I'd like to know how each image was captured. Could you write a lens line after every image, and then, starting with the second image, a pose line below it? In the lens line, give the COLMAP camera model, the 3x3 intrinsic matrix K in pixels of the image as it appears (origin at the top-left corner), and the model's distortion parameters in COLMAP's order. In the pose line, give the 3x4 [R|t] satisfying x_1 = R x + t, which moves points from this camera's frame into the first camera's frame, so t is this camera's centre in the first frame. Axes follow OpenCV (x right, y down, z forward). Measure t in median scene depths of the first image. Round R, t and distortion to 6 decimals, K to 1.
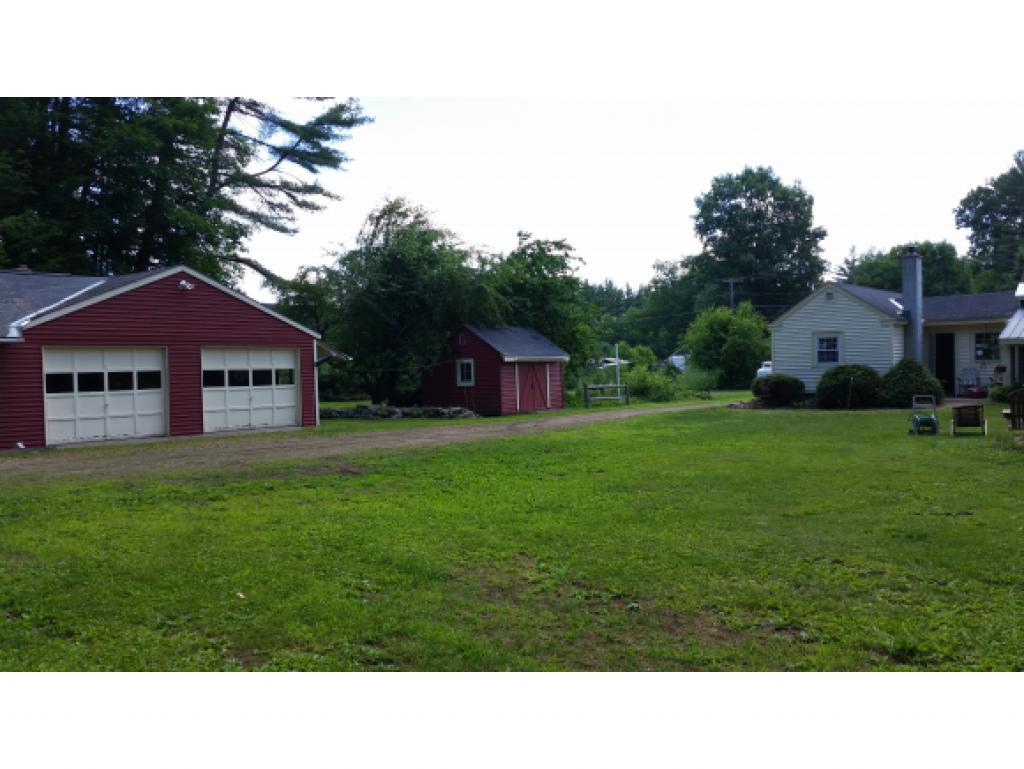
lens RADIAL K [[823.7, 0, 516.3], [0, 823.7, 384.4], [0, 0, 1]] dist [0.152369, -0.316328]
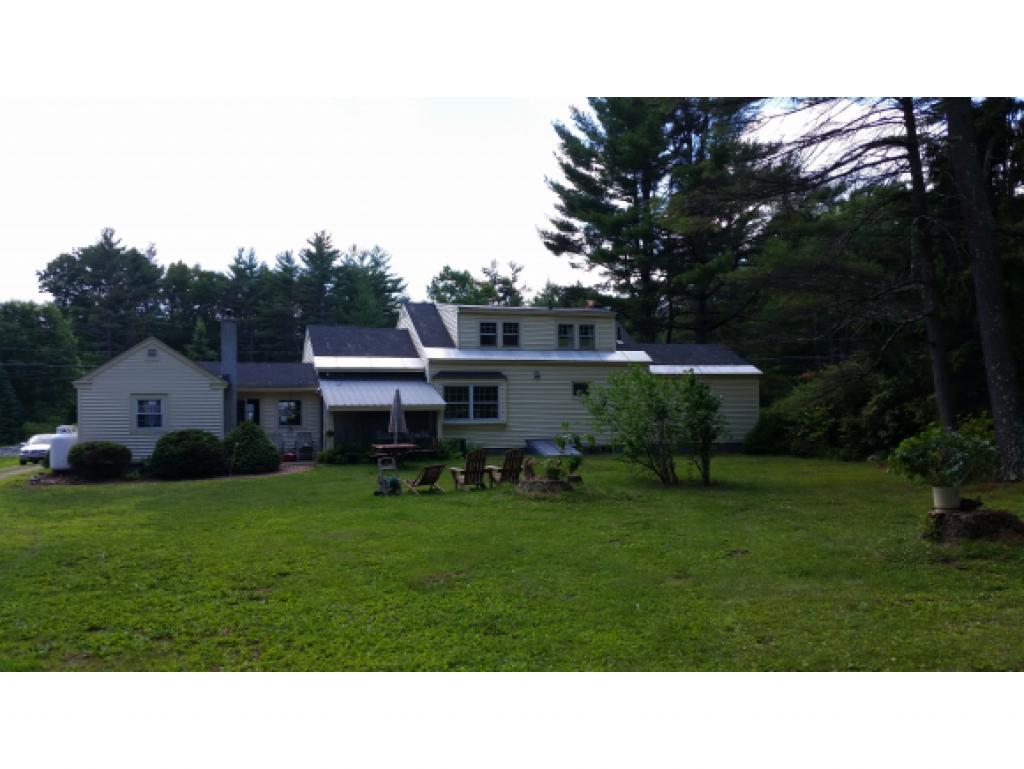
lens RADIAL K [[823.7, 0, 516.3], [0, 823.7, 384.4], [0, 0, 1]] dist [0.152369, -0.316328]
pose [[0.485019, 0.050259, 0.873058, -0.211984], [0.020880, 0.997397, -0.069016, -0.002246], [-0.874254, 0.051704, 0.482707, 0.225949]]
